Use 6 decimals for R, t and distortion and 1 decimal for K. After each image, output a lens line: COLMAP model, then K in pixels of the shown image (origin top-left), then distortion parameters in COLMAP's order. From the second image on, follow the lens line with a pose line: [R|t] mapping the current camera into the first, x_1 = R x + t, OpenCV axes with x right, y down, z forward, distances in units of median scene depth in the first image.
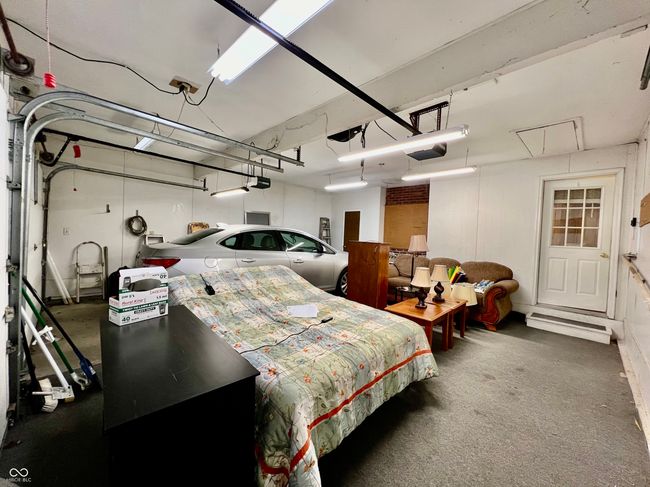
lens RADIAL K [[262.2, 0, 324.9], [0, 262.2, 242.2], [0, 0, 1]] dist [0.002374, 0.000331]
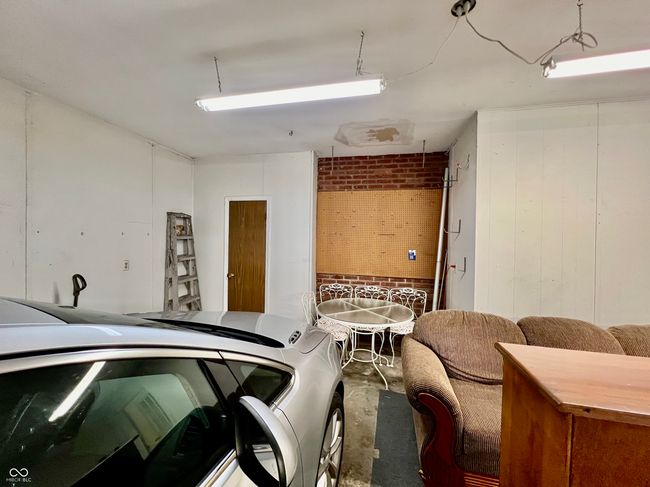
lens RADIAL K [[262.2, 0, 323.9], [0, 262.2, 244.8], [0, 0, 1]] dist [0.002374, 0.000331]
pose [[0.849253, -0.037211, 0.526673, -0.028477], [0.031194, 0.999307, 0.020304, -0.041891], [-0.527064, -0.000814, 0.849825, 0.506253]]
